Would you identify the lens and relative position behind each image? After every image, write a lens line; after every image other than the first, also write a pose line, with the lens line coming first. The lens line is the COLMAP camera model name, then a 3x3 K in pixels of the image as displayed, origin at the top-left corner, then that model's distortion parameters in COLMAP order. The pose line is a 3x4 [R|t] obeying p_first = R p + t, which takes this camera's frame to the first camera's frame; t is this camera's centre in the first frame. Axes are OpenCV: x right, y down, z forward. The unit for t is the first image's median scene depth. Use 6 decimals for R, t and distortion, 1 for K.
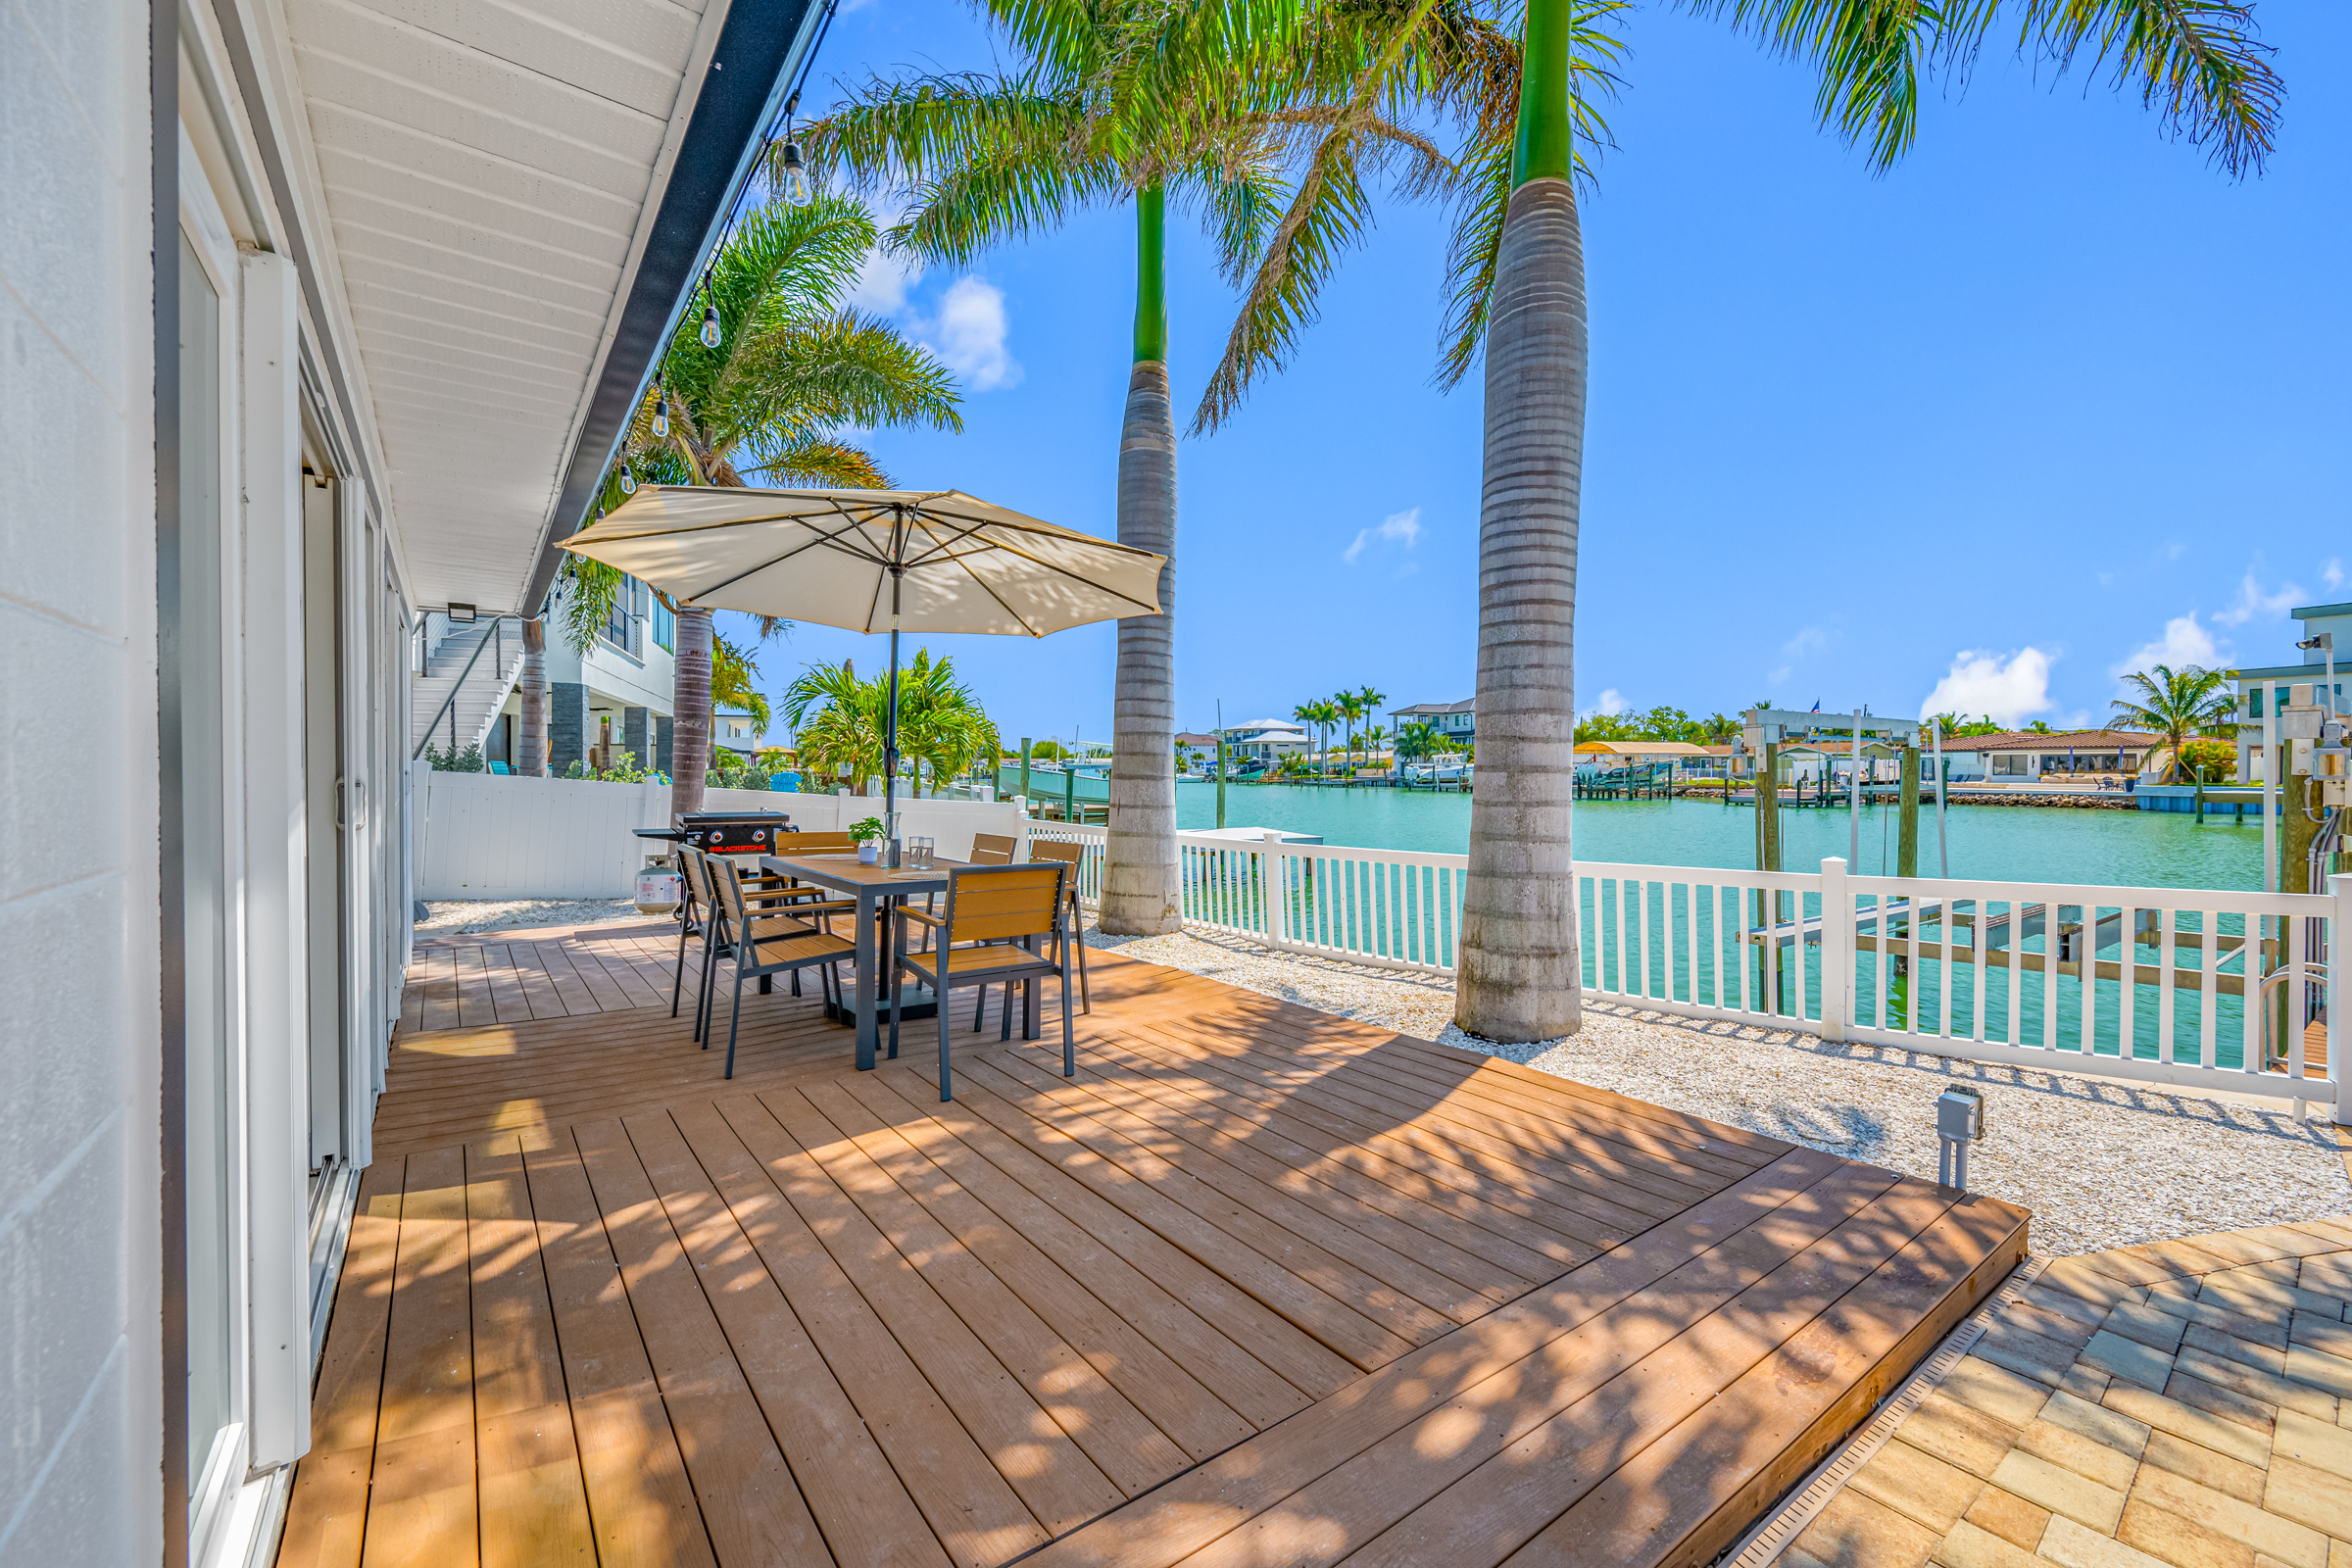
lens RADIAL K [[933.6, 0, 1173.5], [0, 933.6, 793.4], [0, 0, 1]] dist [0.000934, -0.000466]
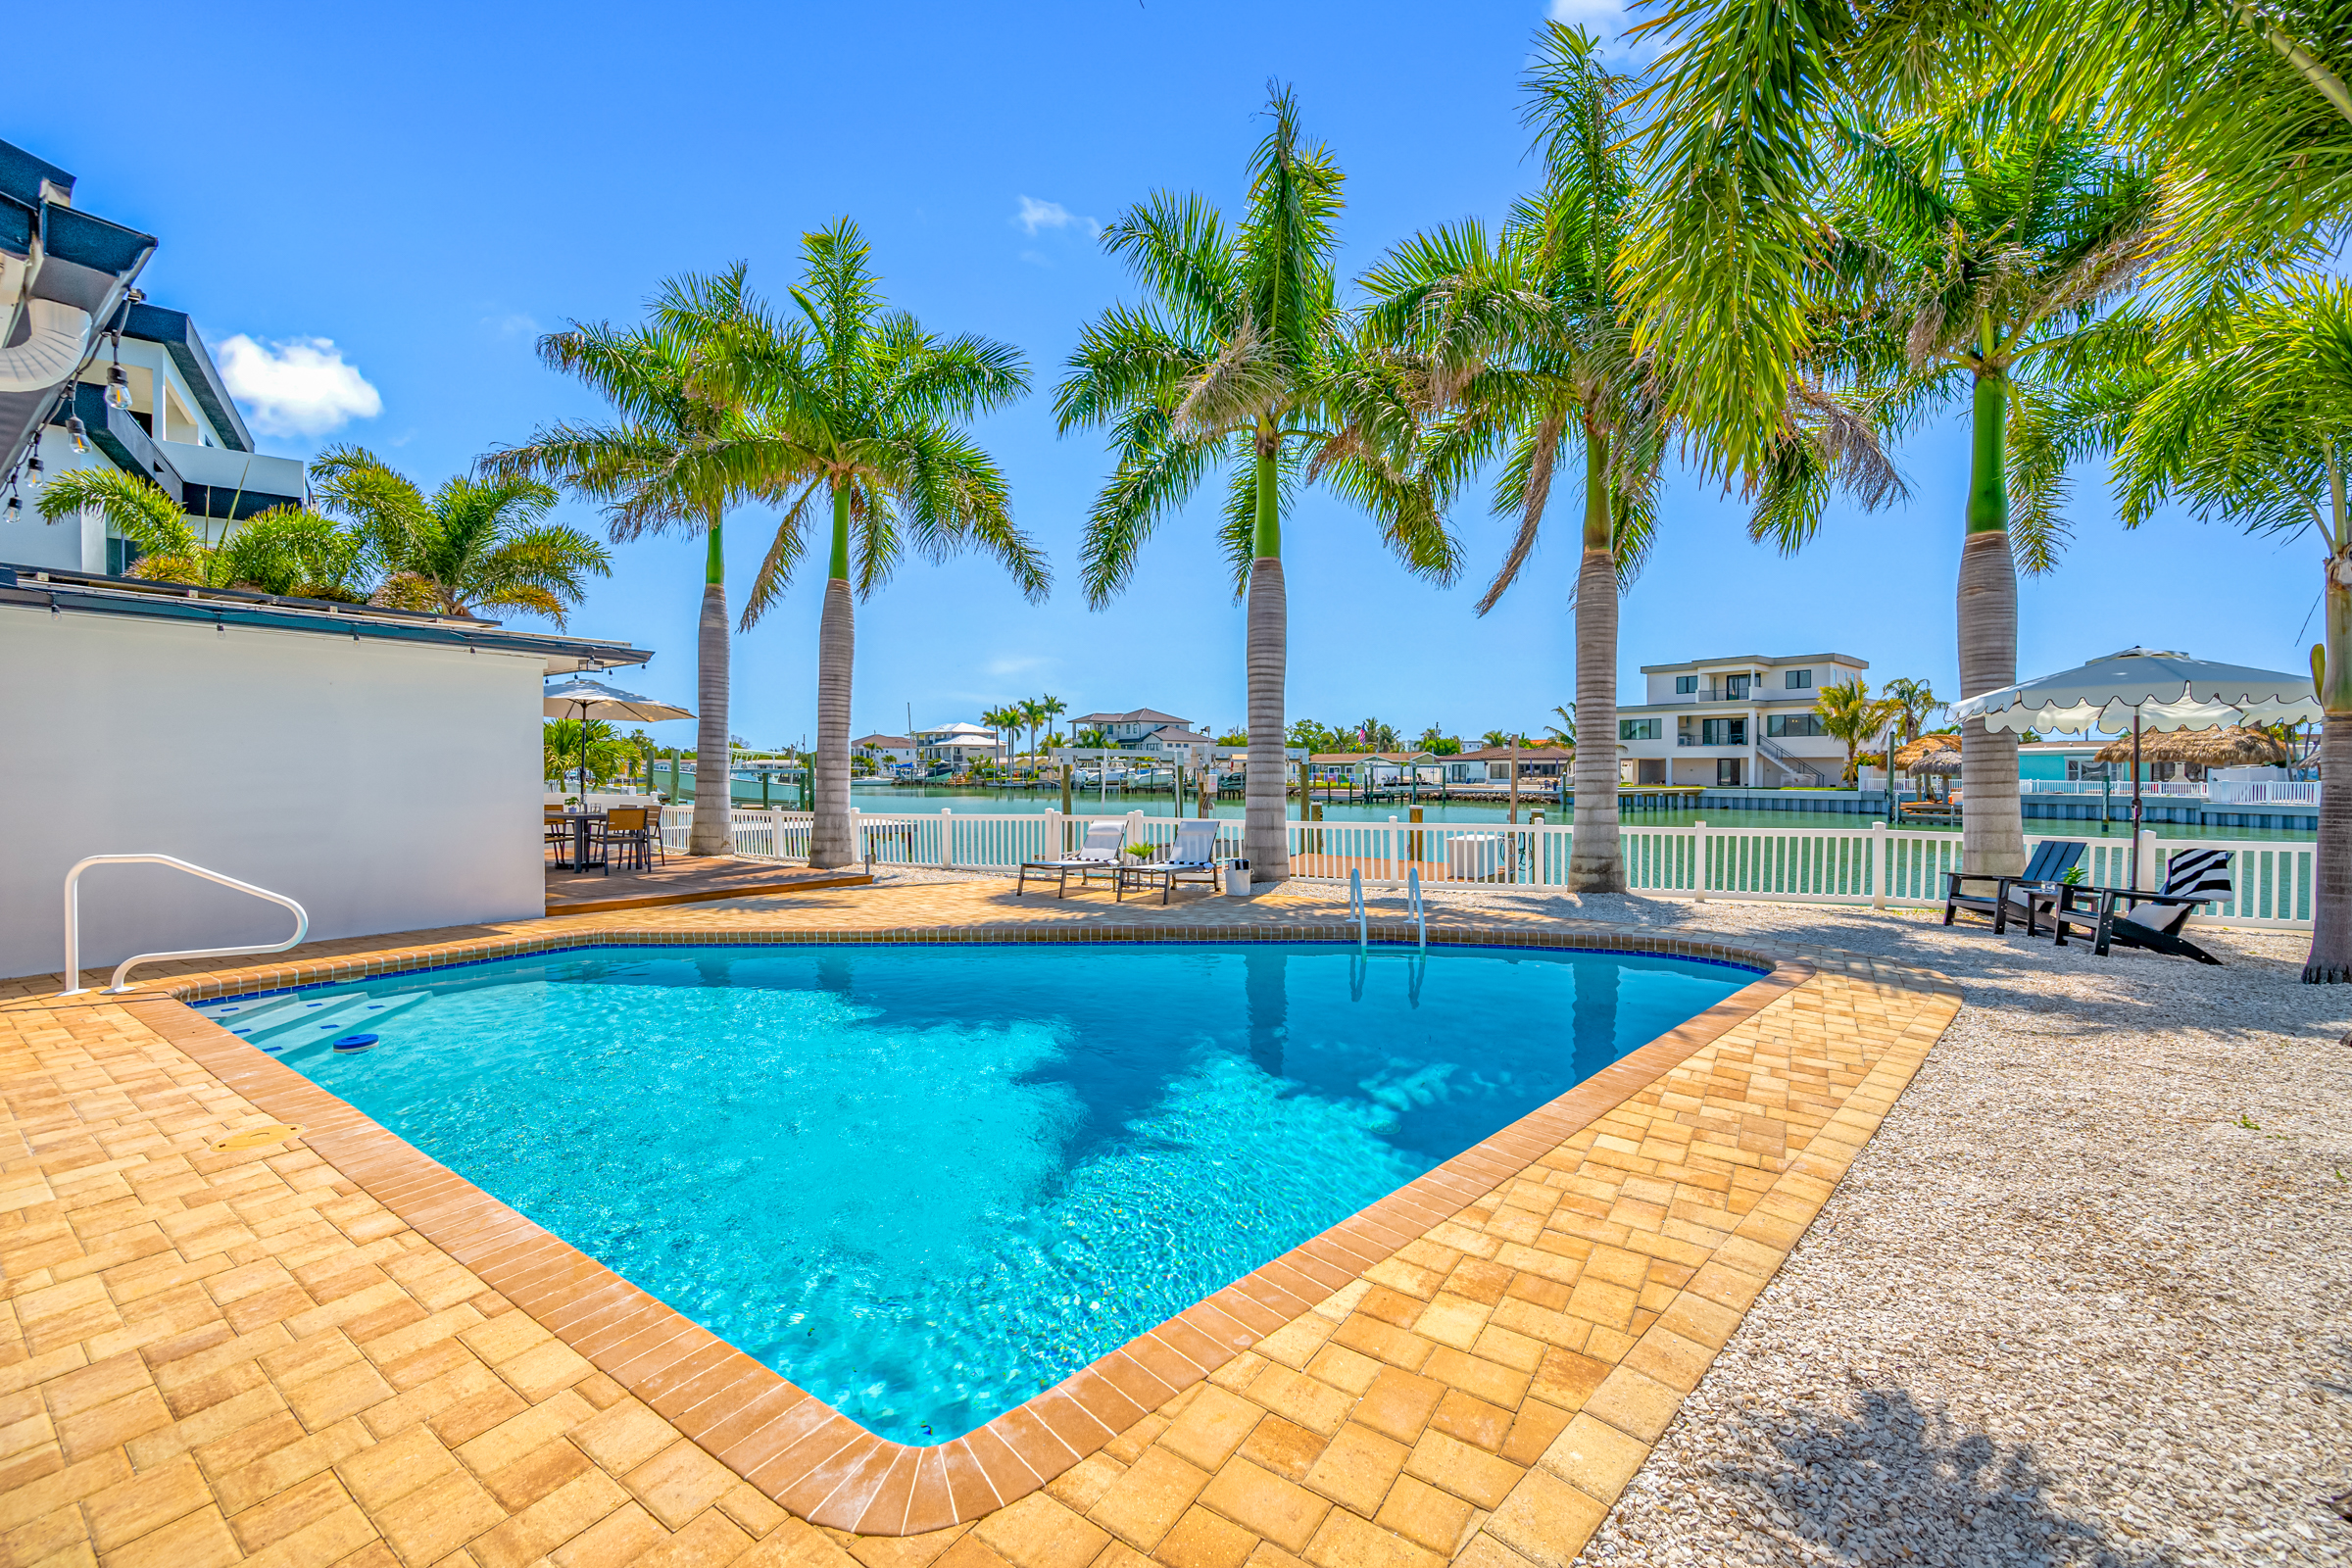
lens RADIAL K [[928.4, 0, 1179.6], [0, 928.4, 775.3], [0, 0, 1]] dist [0.000864, 0.000167]
pose [[0.949618, 0.002210, 0.313403, 0.109303], [0.004675, 0.999764, -0.021216, 0.006802], [-0.313376, 0.021612, 0.949383, -0.460484]]
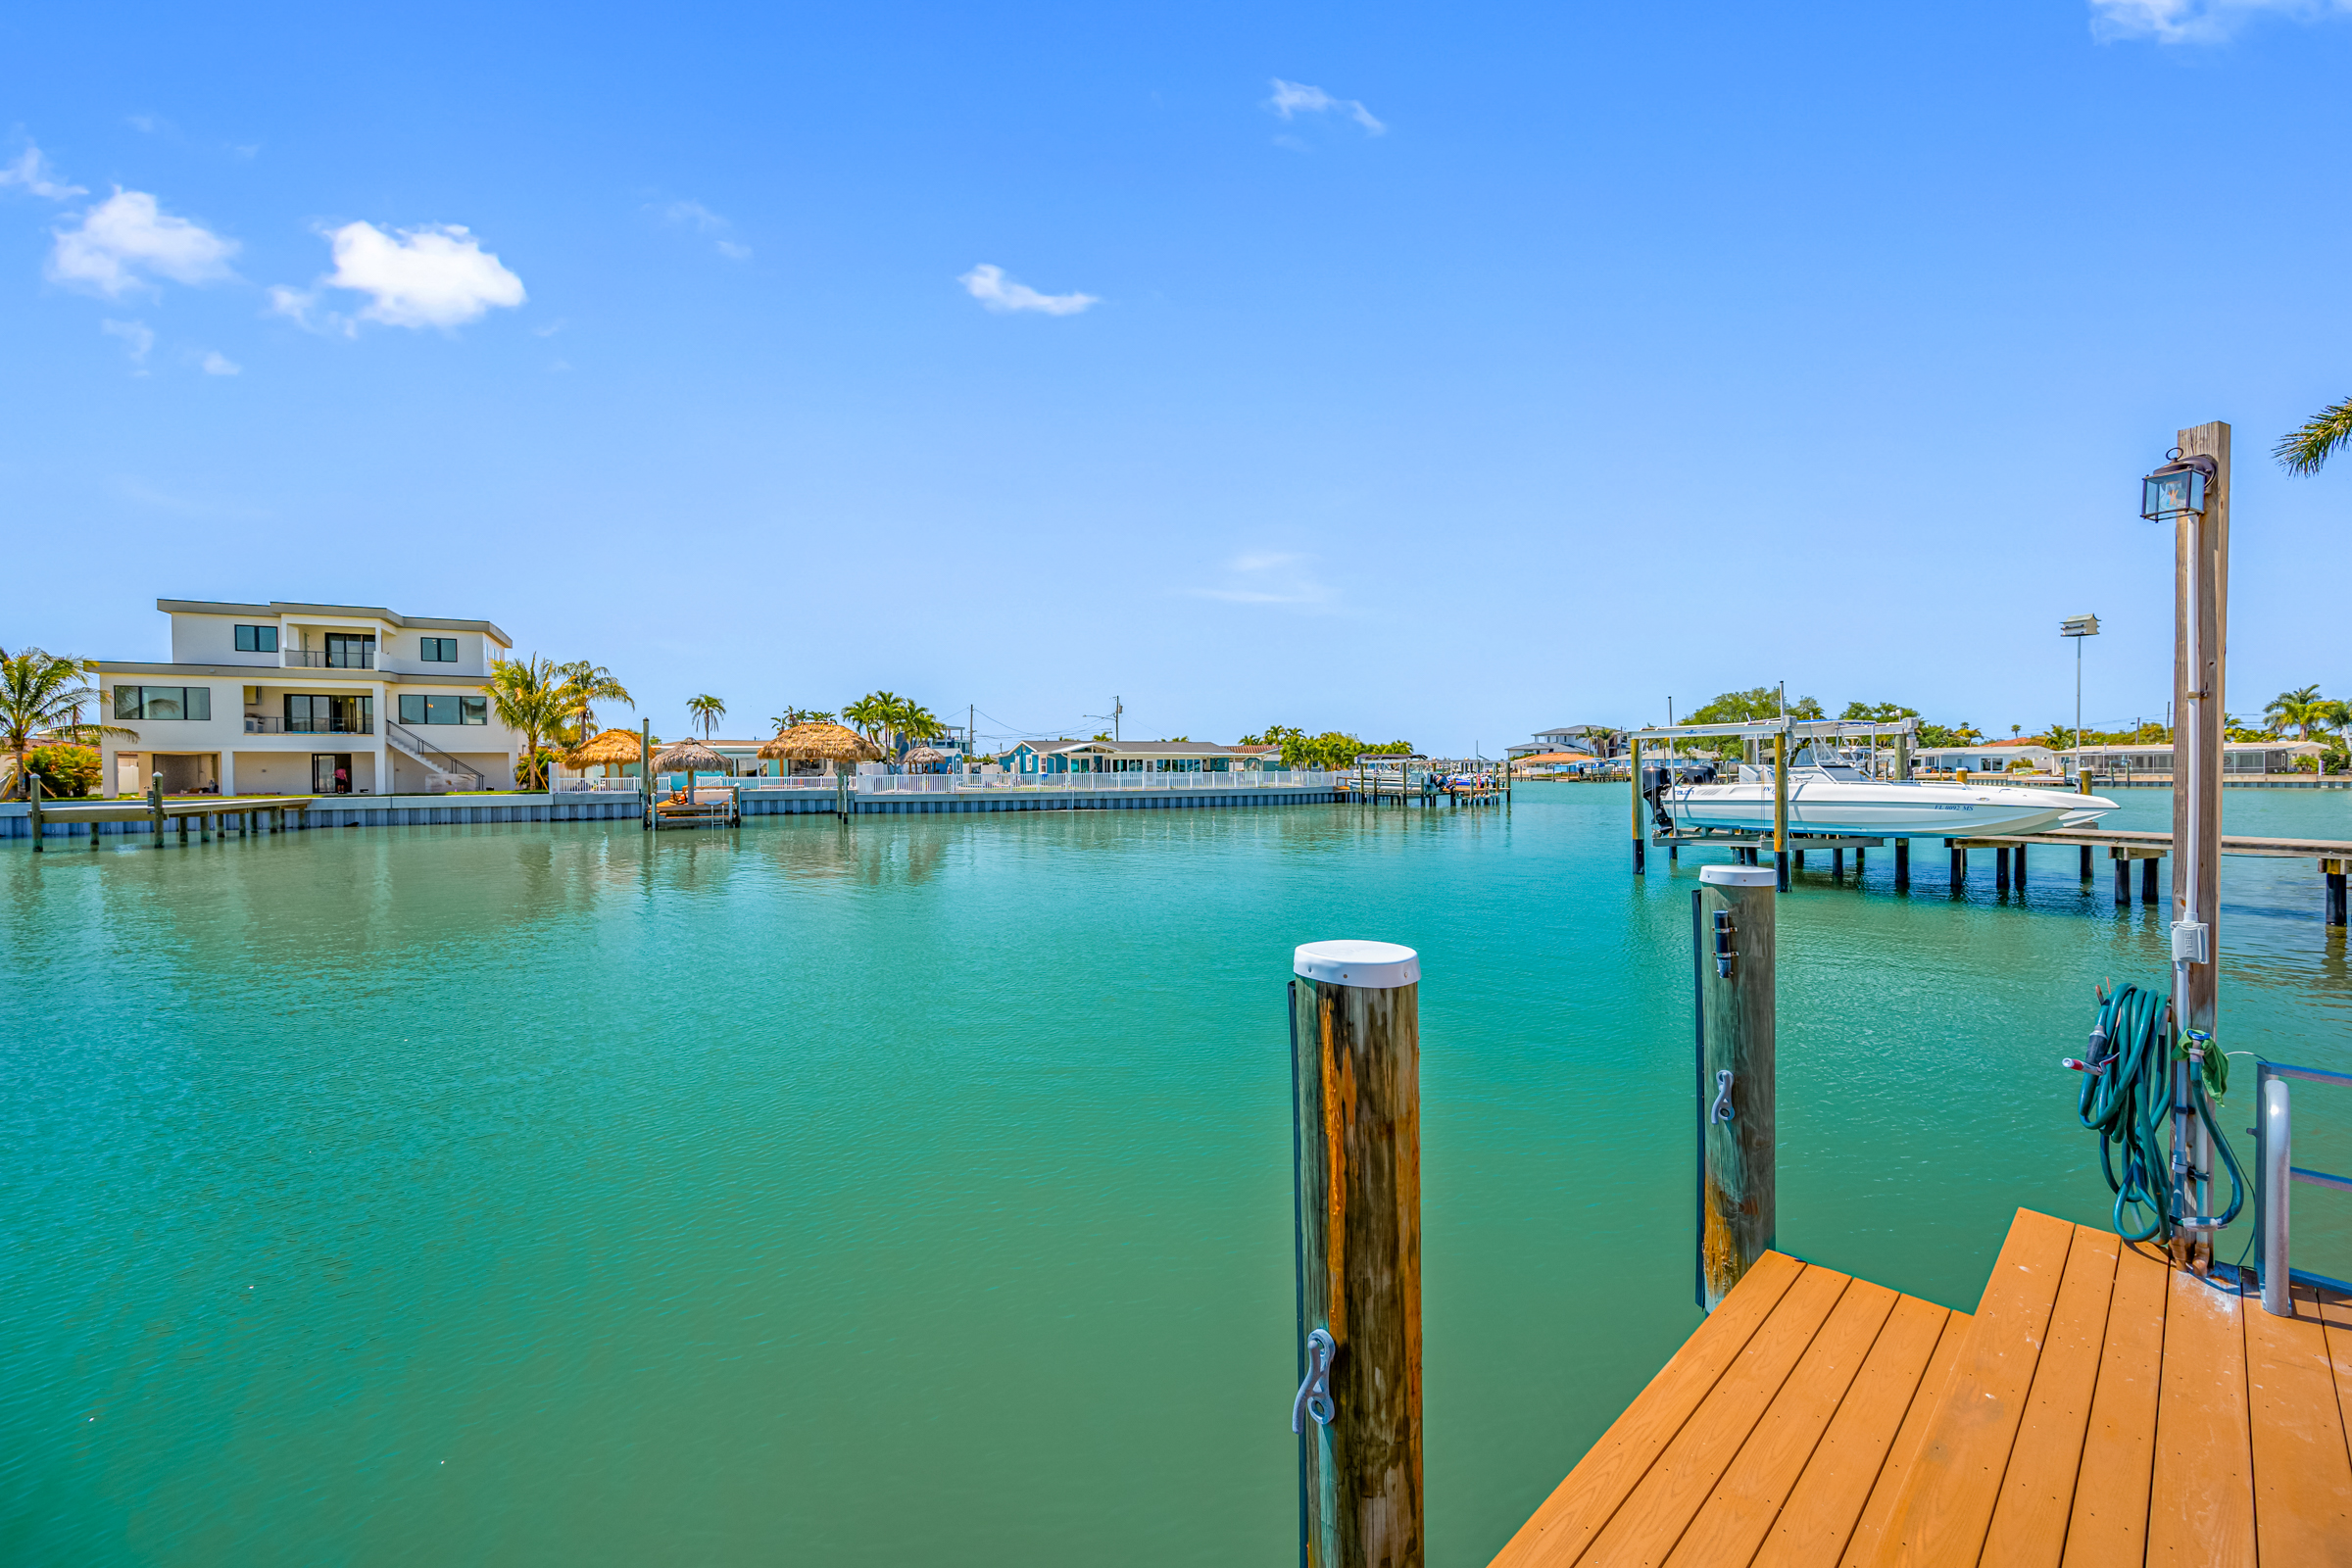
lens RADIAL K [[925.7, 0, 1176.1], [0, 925.7, 782.8], [0, 0, 1]] dist [0.000266, -0.000136]
pose [[-0.121201, -0.011217, 0.992565, 0.552713], [0.036203, 0.999221, 0.015713, -0.004327], [-0.991968, 0.037838, -0.120701, 0.406463]]
